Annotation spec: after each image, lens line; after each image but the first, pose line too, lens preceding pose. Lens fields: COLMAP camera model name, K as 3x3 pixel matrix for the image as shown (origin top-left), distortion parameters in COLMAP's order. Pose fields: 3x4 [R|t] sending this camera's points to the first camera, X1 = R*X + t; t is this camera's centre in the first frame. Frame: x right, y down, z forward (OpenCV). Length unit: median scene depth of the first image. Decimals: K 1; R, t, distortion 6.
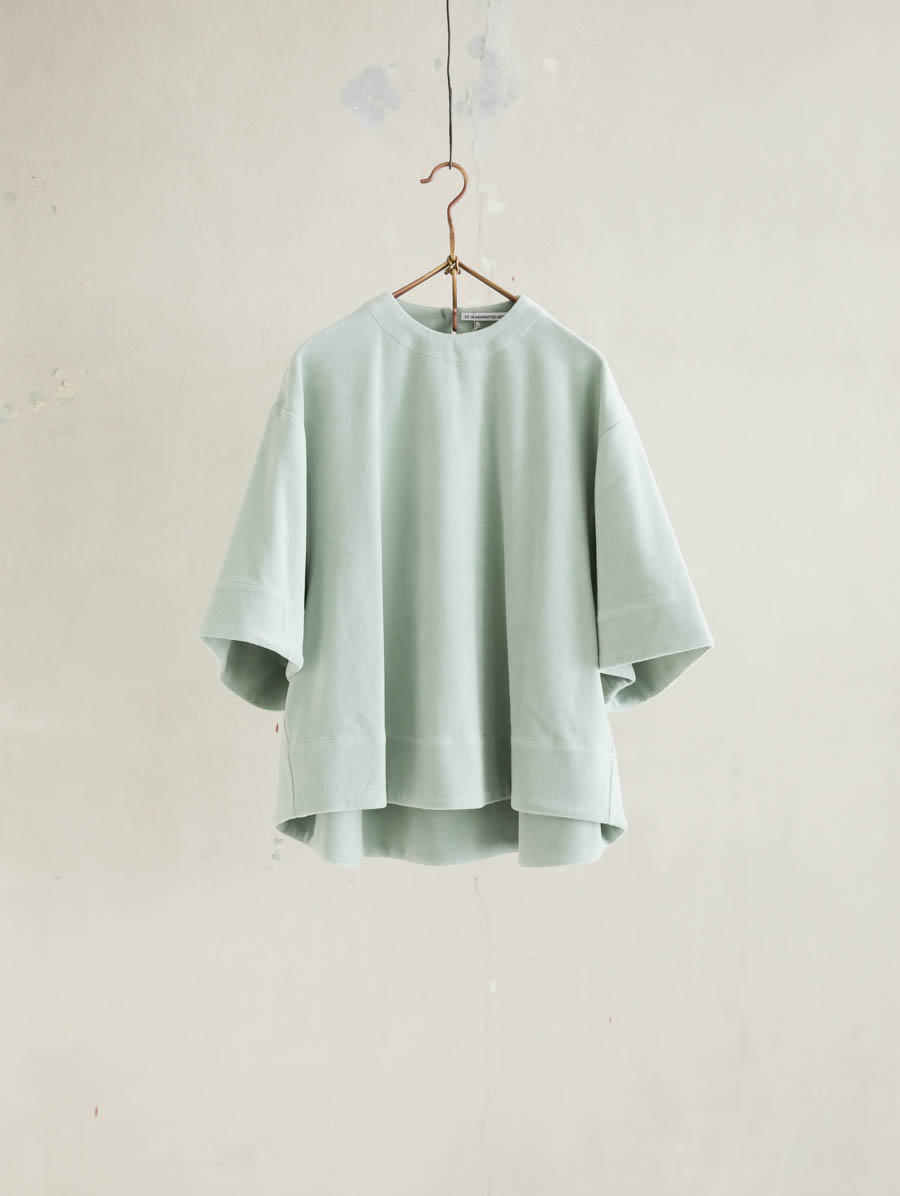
lens RADIAL K [[1664.7, 0, 450.0], [0, 1664.7, 598.0], [0, 0, 1]] dist [-0.013740, -0.040290]
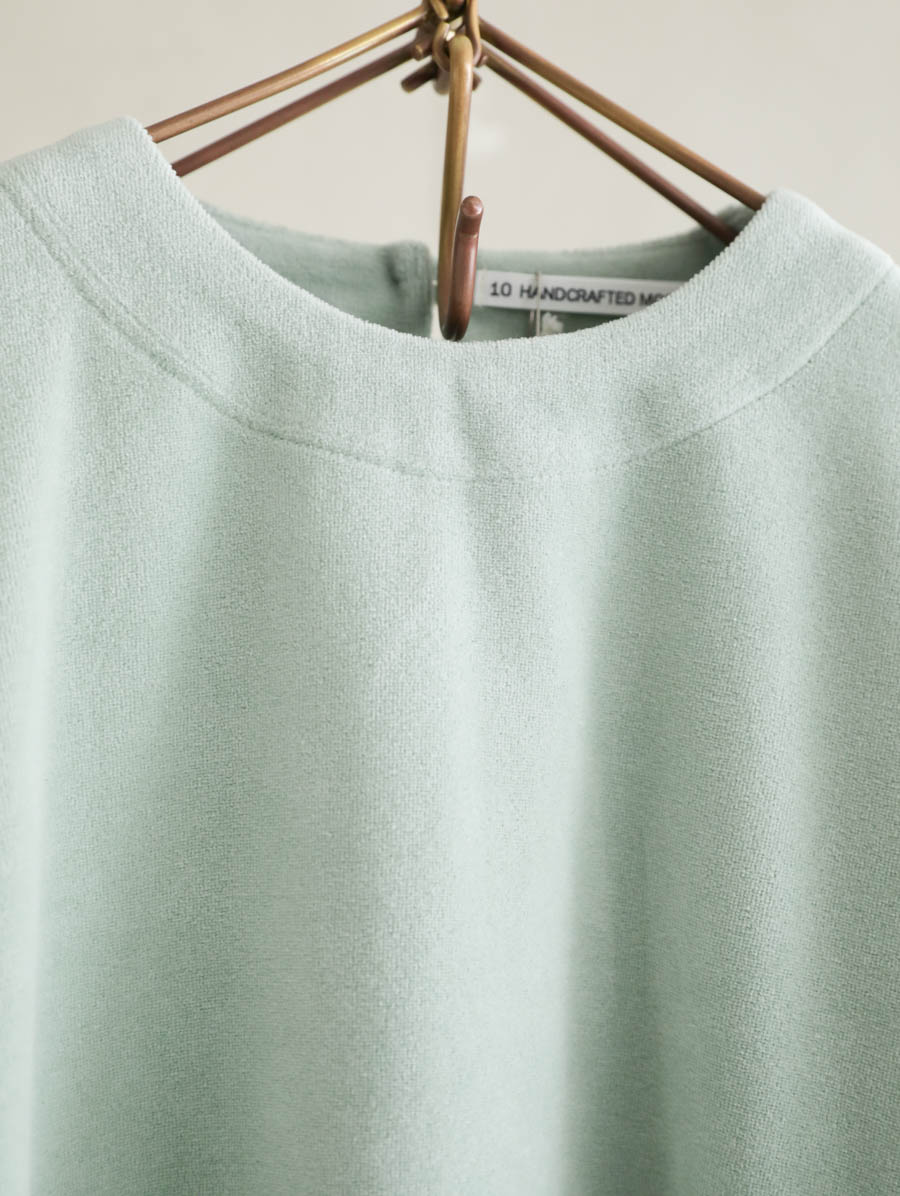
lens RADIAL K [[1664.7, 0, 450.0], [0, 1664.7, 598.0], [0, 0, 1]] dist [-0.013740, -0.040290]
pose [[0.993887, 0.032135, 0.105626, -0.018093], [-0.015942, 0.988448, -0.150719, -0.099263], [-0.109249, 0.148113, 0.982918, 0.810365]]
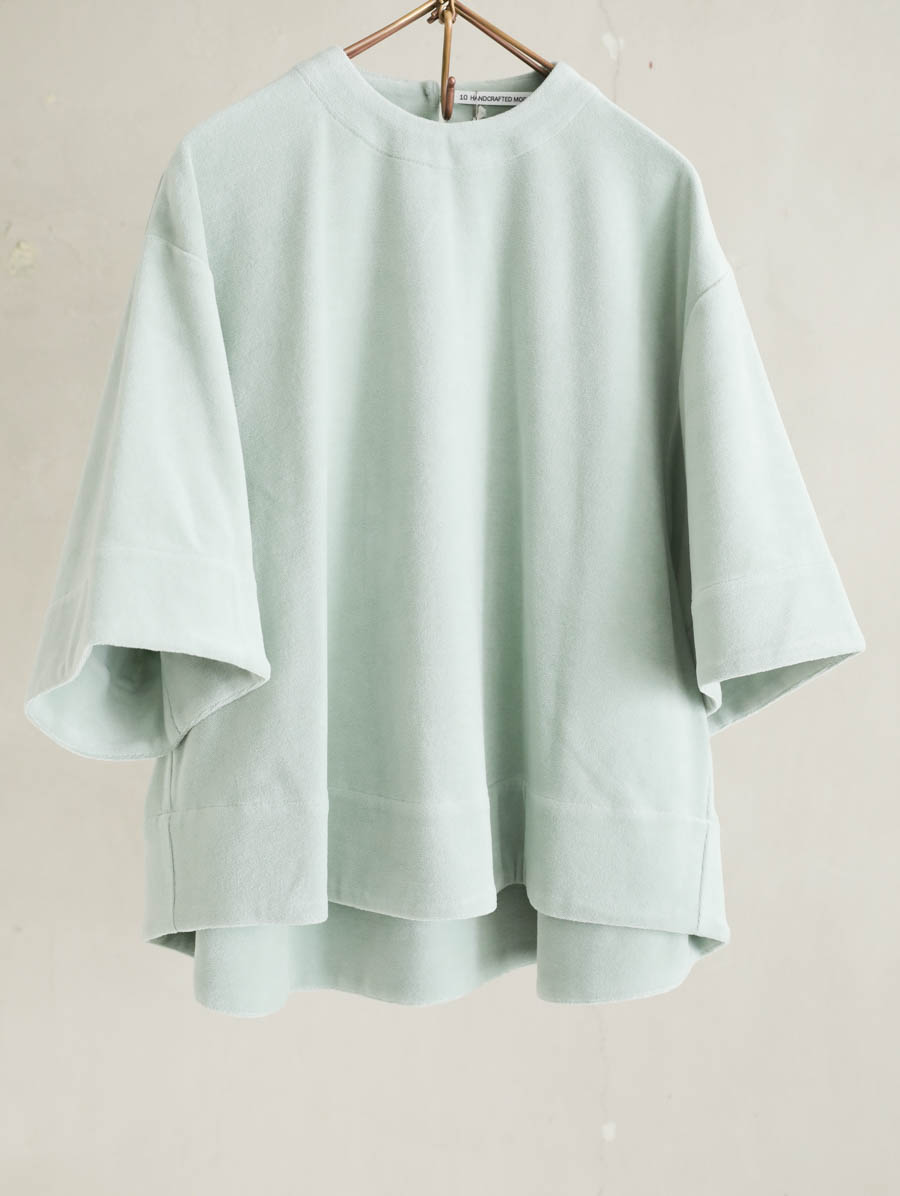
lens RADIAL K [[1696.9, 0, 452.9], [0, 1696.9, 645.3], [0, 0, 1]] dist [-0.014778, -0.040906]
pose [[0.994191, -0.004454, 0.107541, -0.061359], [-0.004028, 0.996904, 0.078527, -0.020513], [-0.107558, -0.078504, 0.991095, 0.387134]]
